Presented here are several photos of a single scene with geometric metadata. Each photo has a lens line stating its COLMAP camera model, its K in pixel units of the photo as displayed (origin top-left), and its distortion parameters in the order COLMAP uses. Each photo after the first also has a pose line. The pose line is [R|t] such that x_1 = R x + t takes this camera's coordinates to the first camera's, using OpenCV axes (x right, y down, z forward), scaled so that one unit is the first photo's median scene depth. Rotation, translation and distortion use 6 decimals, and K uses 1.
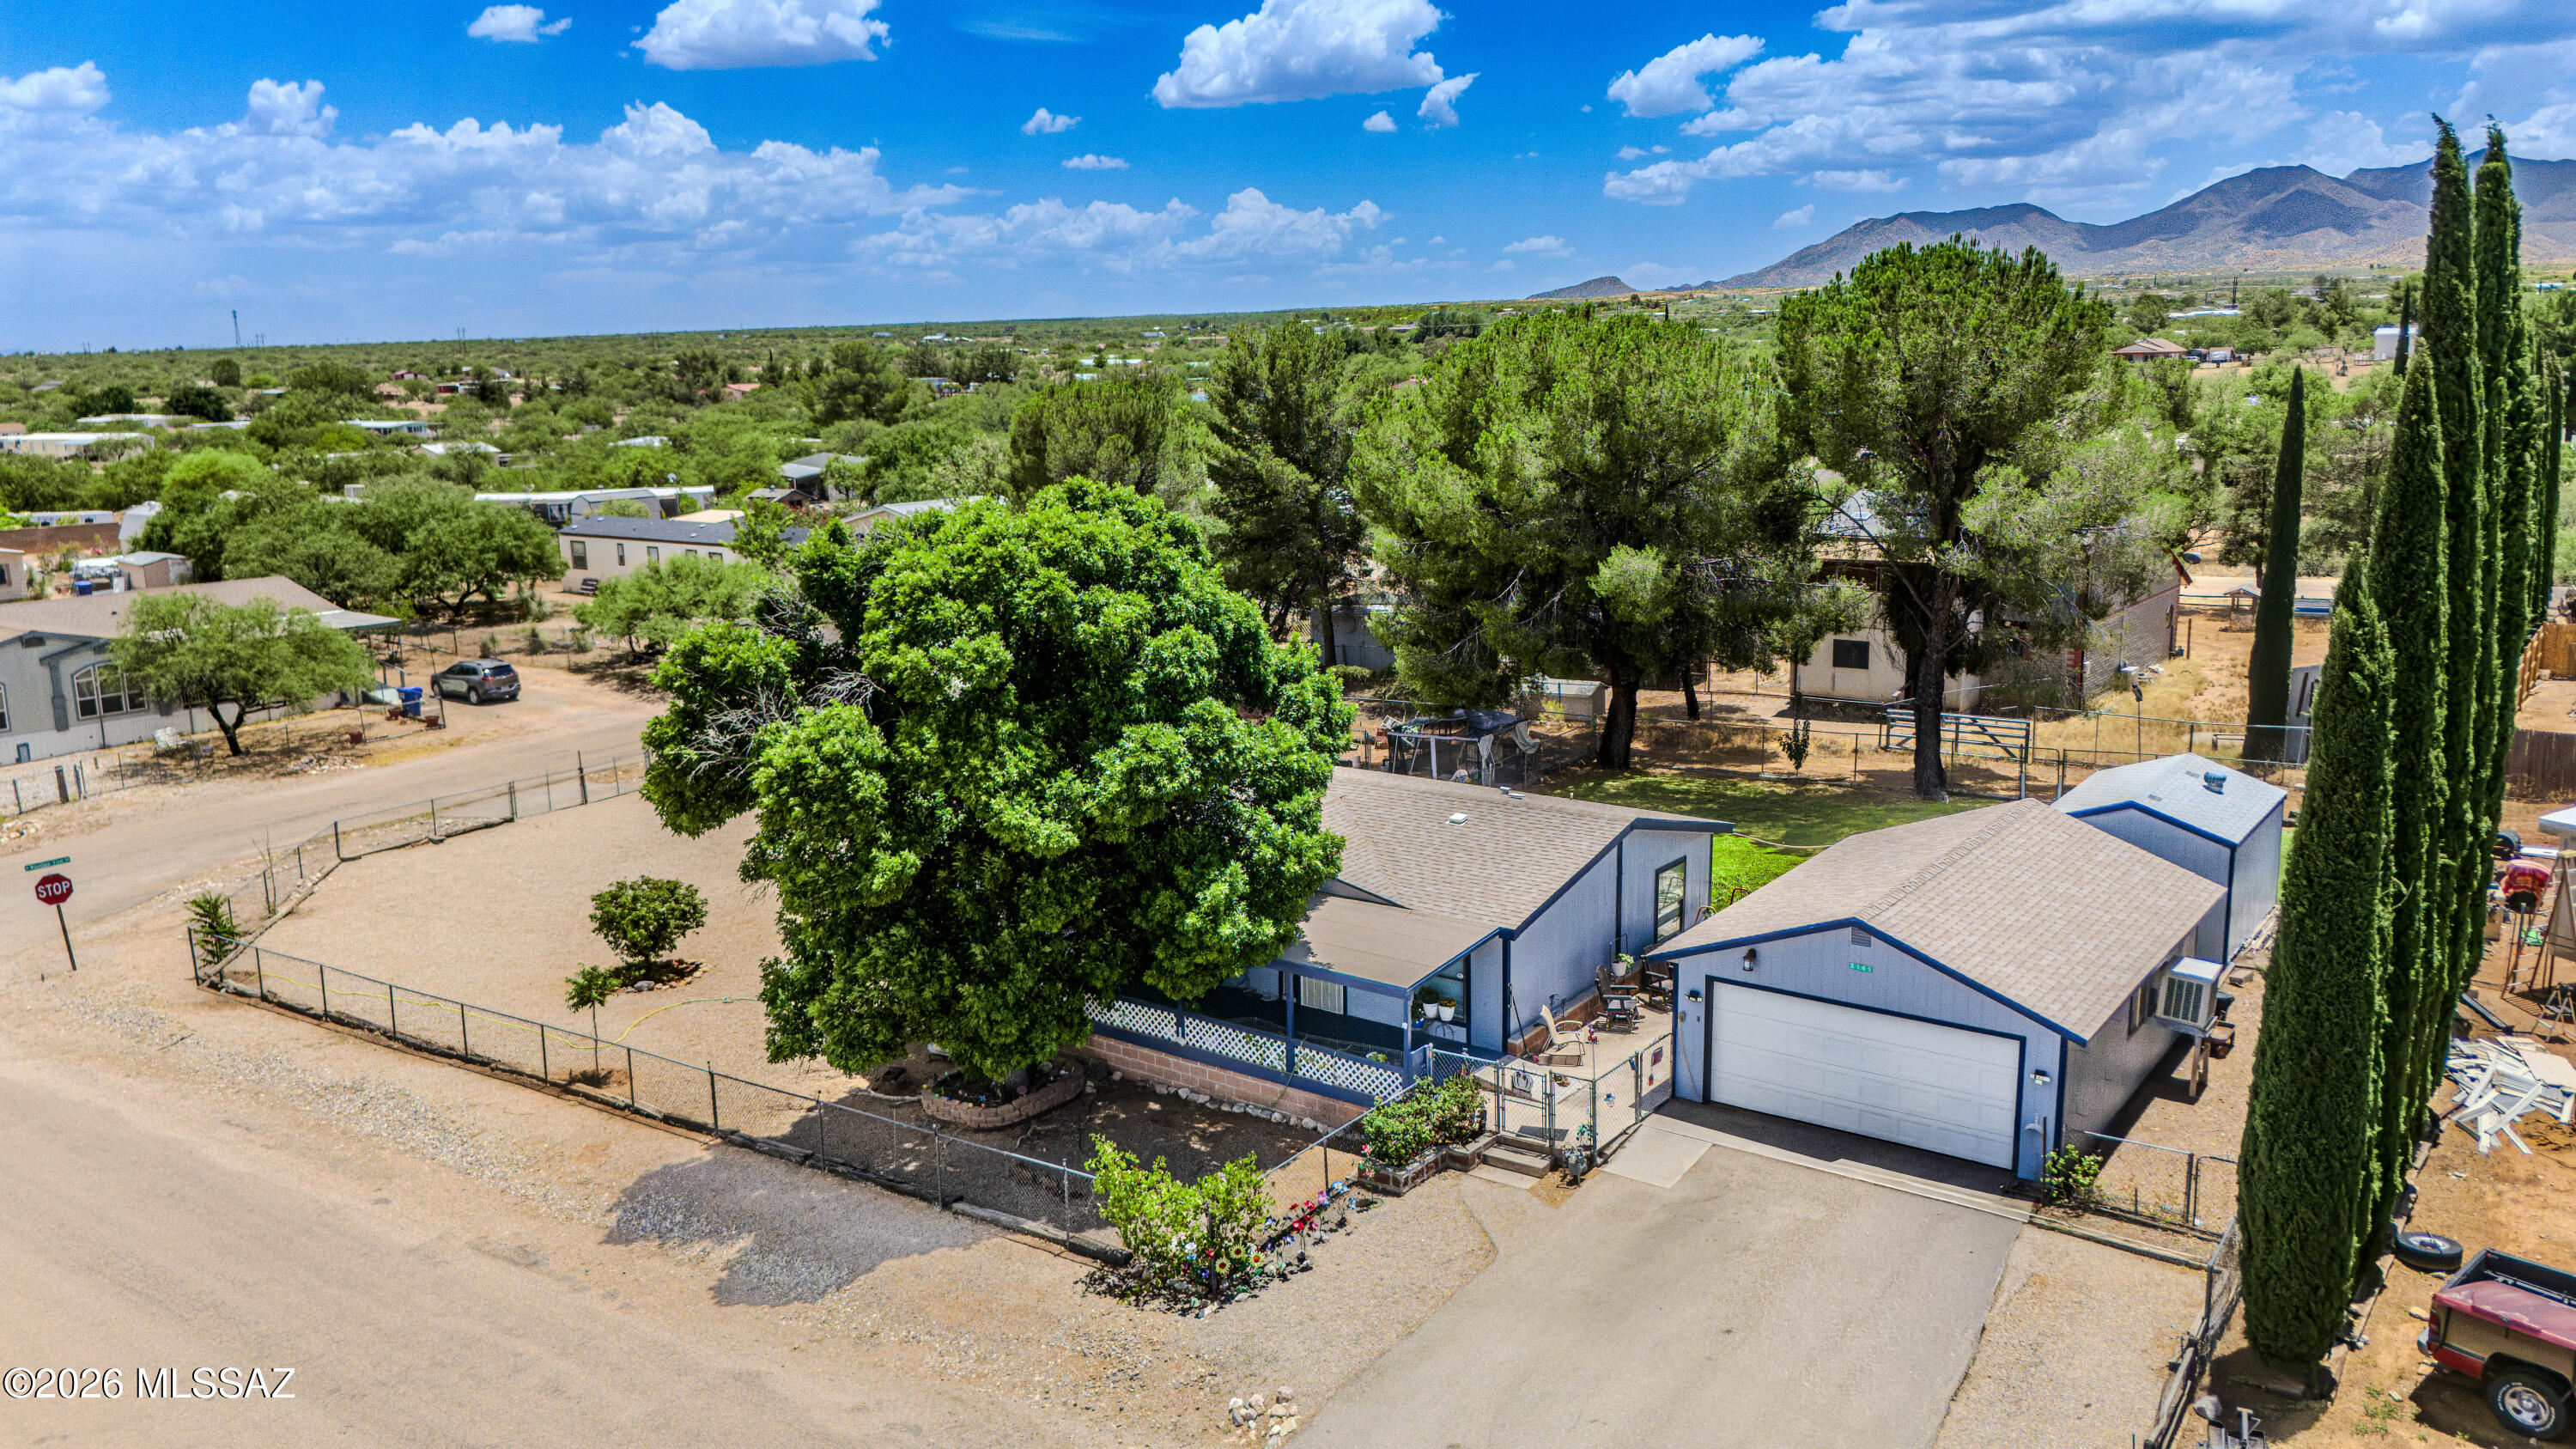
lens RADIAL K [[1886.9, 0, 1295.0], [0, 1886.9, 722.7], [0, 0, 1]] dist [0.077207, -0.089947]
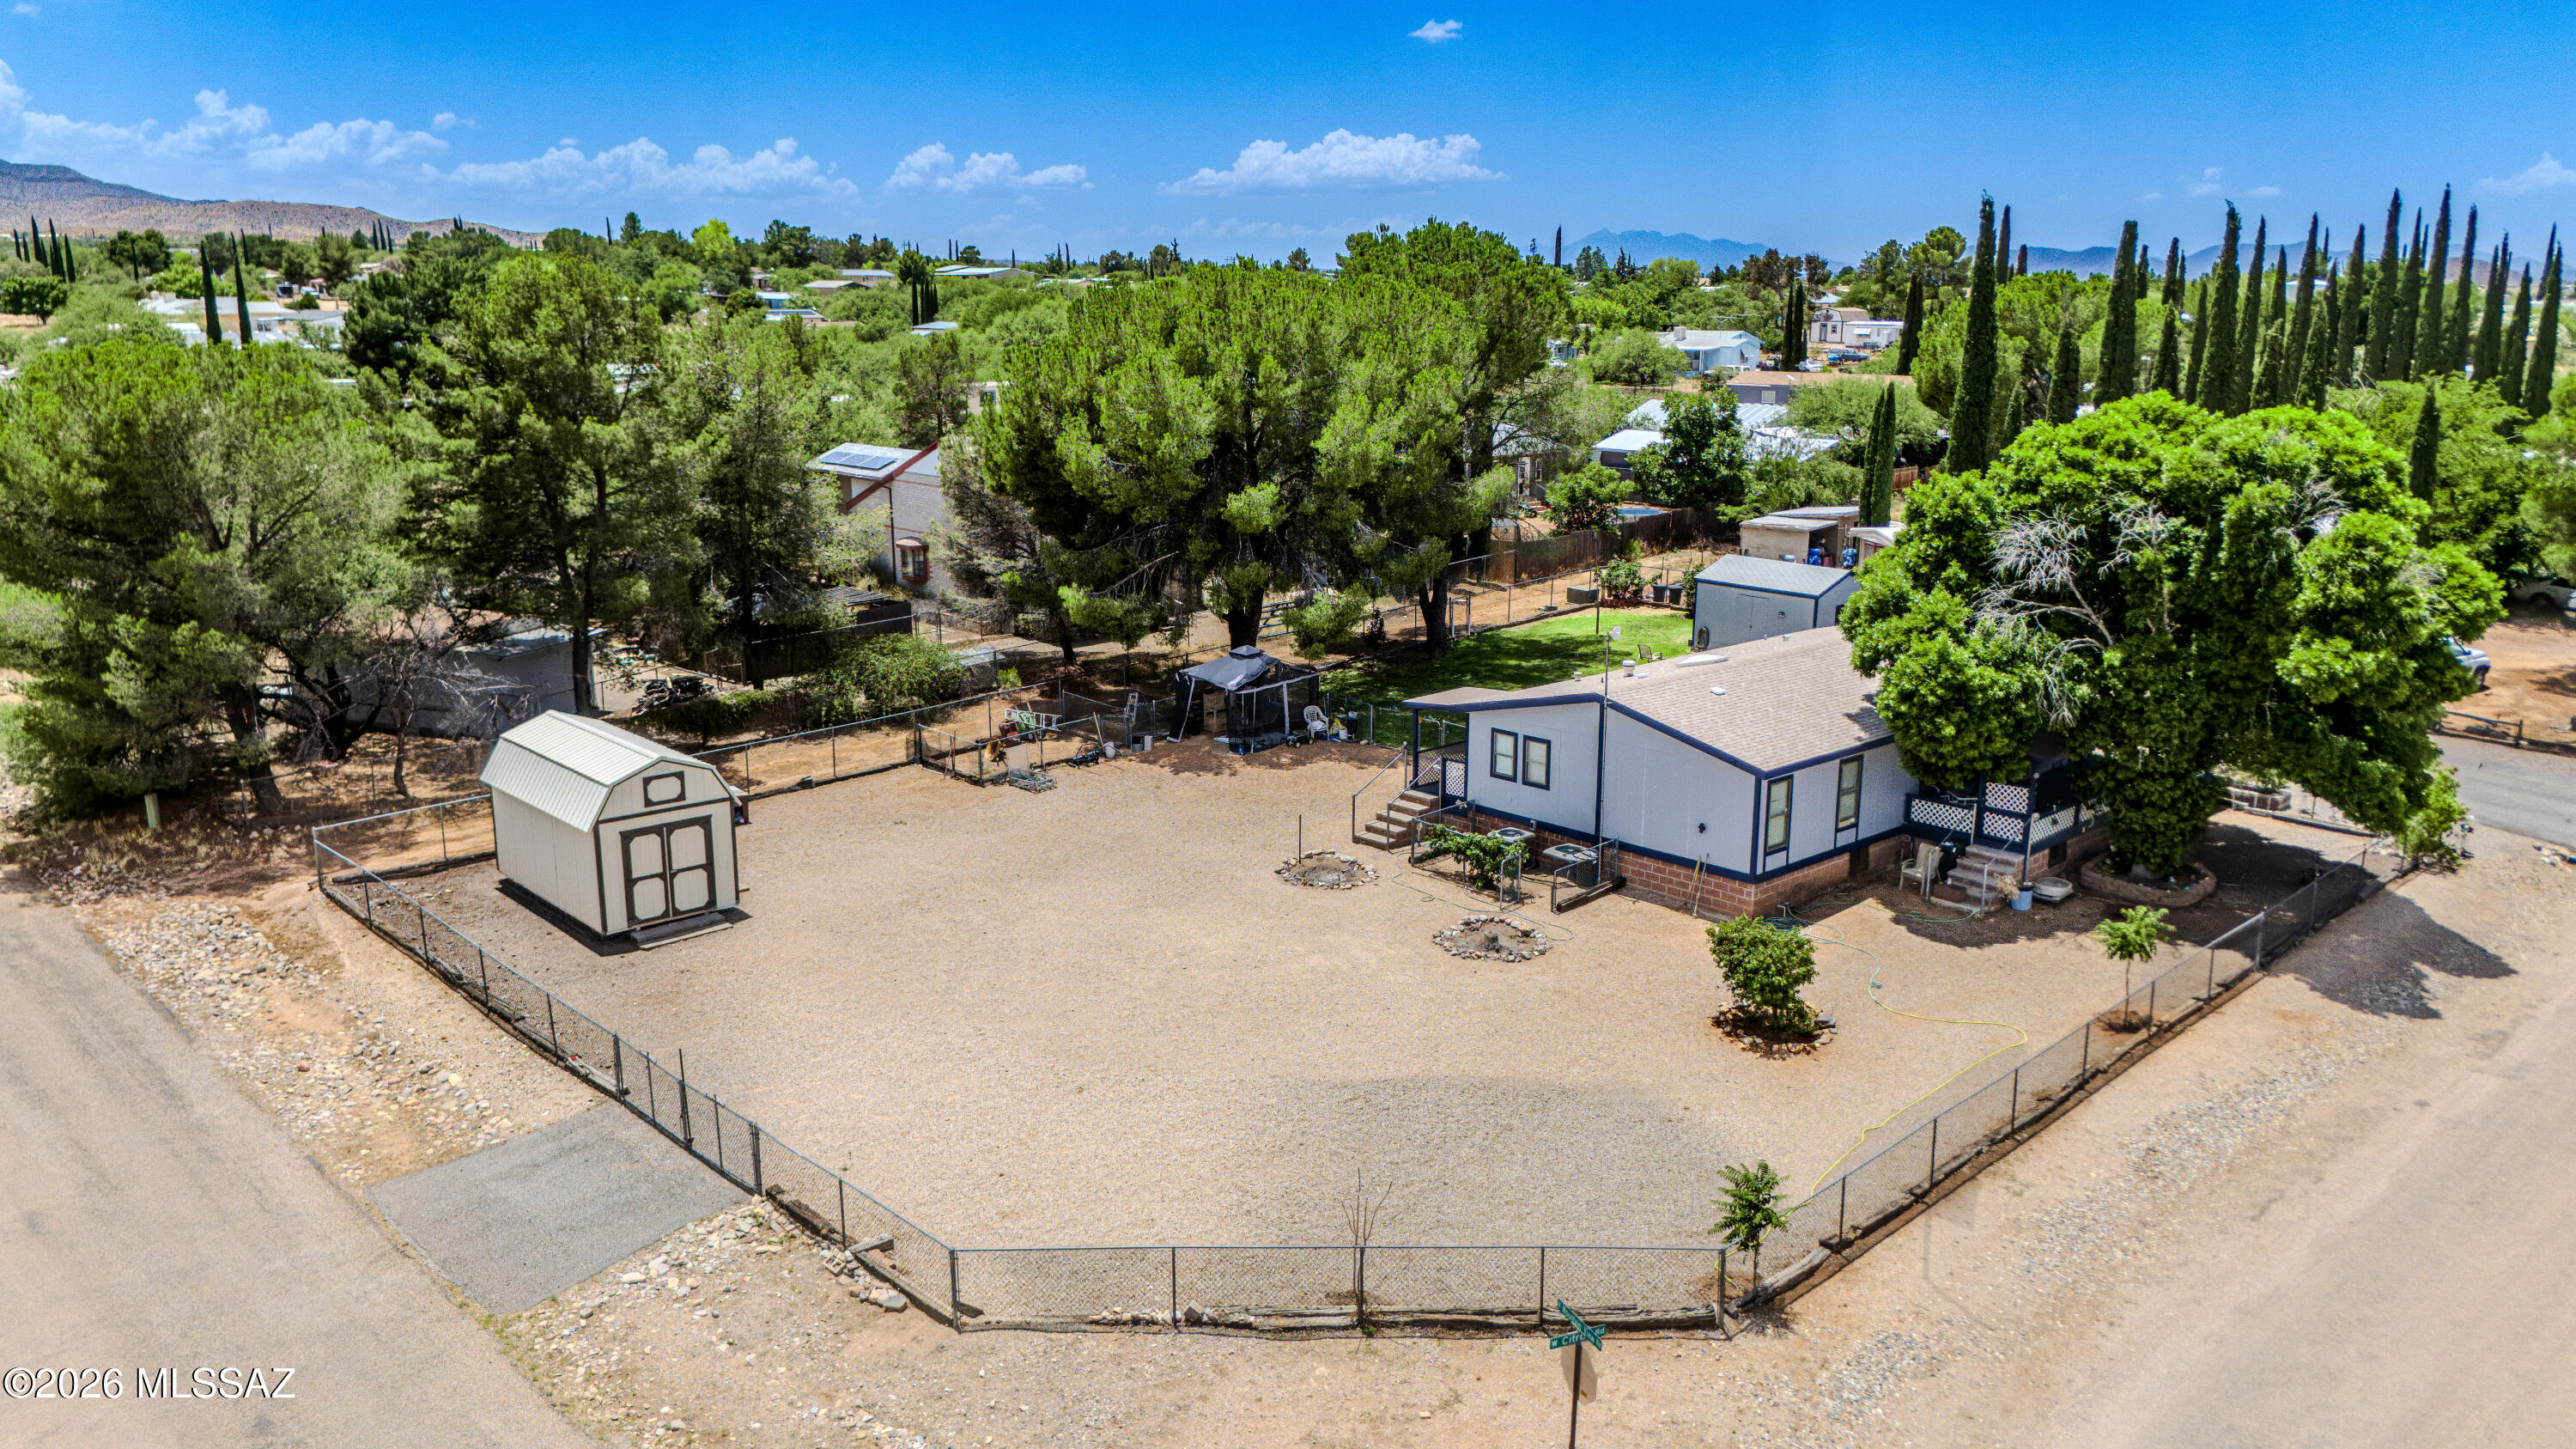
lens RADIAL K [[1886.9, 0, 1295.0], [0, 1886.9, 722.7], [0, 0, 1]] dist [0.077207, -0.089947]
pose [[0.182562, -0.199581, 0.962724, -1.690039], [0.183257, 0.968928, 0.166116, -0.259000], [-0.965965, 0.146100, 0.213464, 1.455399]]
